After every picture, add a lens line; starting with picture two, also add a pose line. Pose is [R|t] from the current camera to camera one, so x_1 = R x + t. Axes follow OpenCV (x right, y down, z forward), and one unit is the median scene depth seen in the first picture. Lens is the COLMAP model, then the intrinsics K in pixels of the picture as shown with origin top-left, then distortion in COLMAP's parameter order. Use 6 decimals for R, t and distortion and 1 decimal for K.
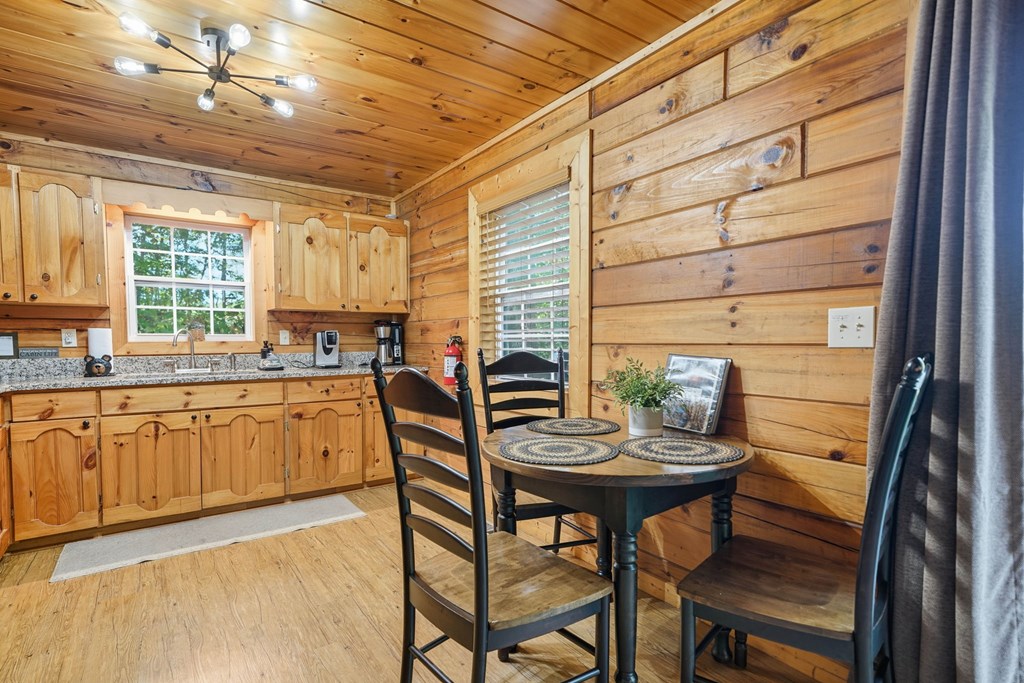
lens RADIAL K [[502.1, 0, 512.4], [0, 502.1, 371.7], [0, 0, 1]] dist [0.002919, 0.000503]
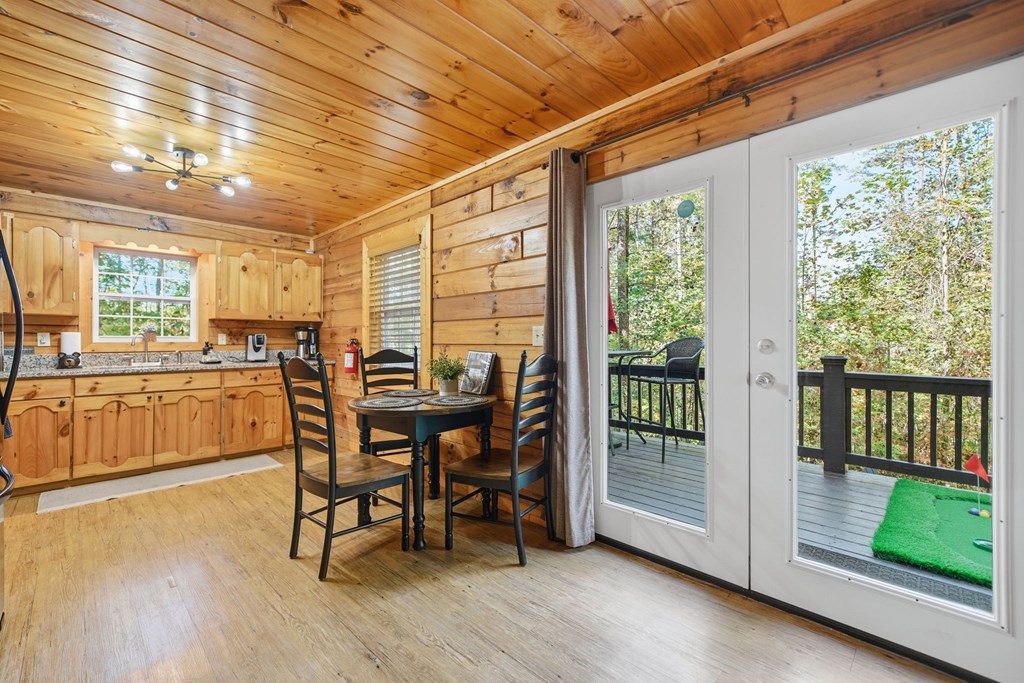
lens RADIAL K [[432.2, 0, 514.8], [0, 432.2, 346.7], [0, 0, 1]] dist [-0.014826, 0.004534]
pose [[0.983935, 0.000051, 0.178527, 0.135738], [0.008837, 0.998760, -0.048986, 0.018418], [-0.178308, 0.049777, 0.982715, -0.327608]]
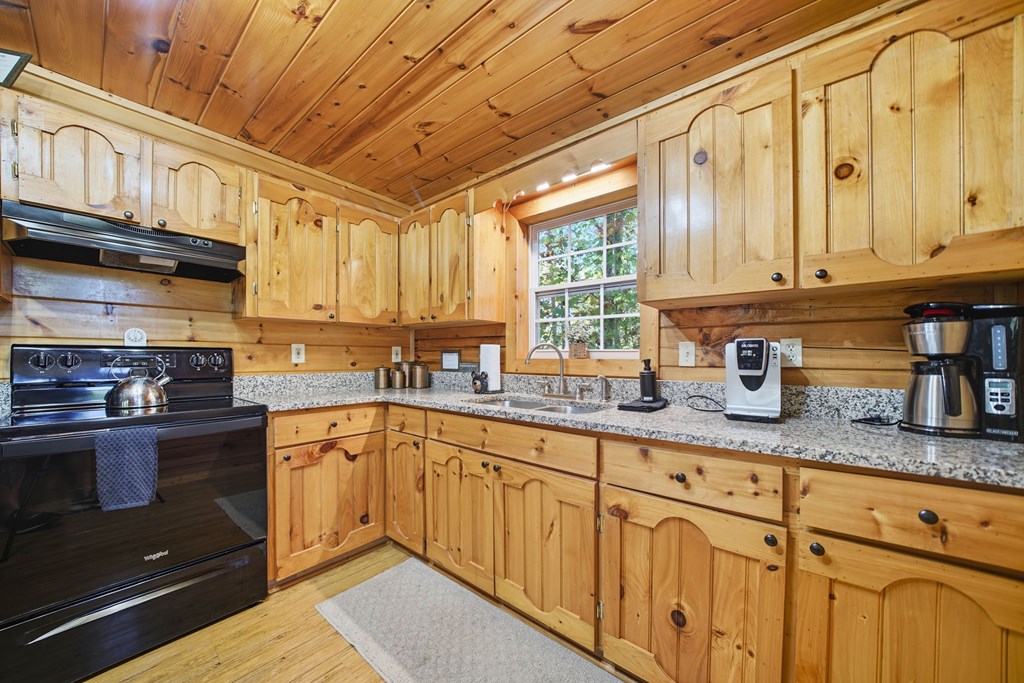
lens RADIAL K [[367.0, 0, 494.8], [0, 367.0, 356.9], [0, 0, 1]] dist [-0.021446, -0.000013]
pose [[0.245445, 0.005889, -0.969393, -0.126937], [-0.068108, 0.997615, -0.011184, -0.056865], [0.967015, 0.068768, 0.245260, 0.873392]]
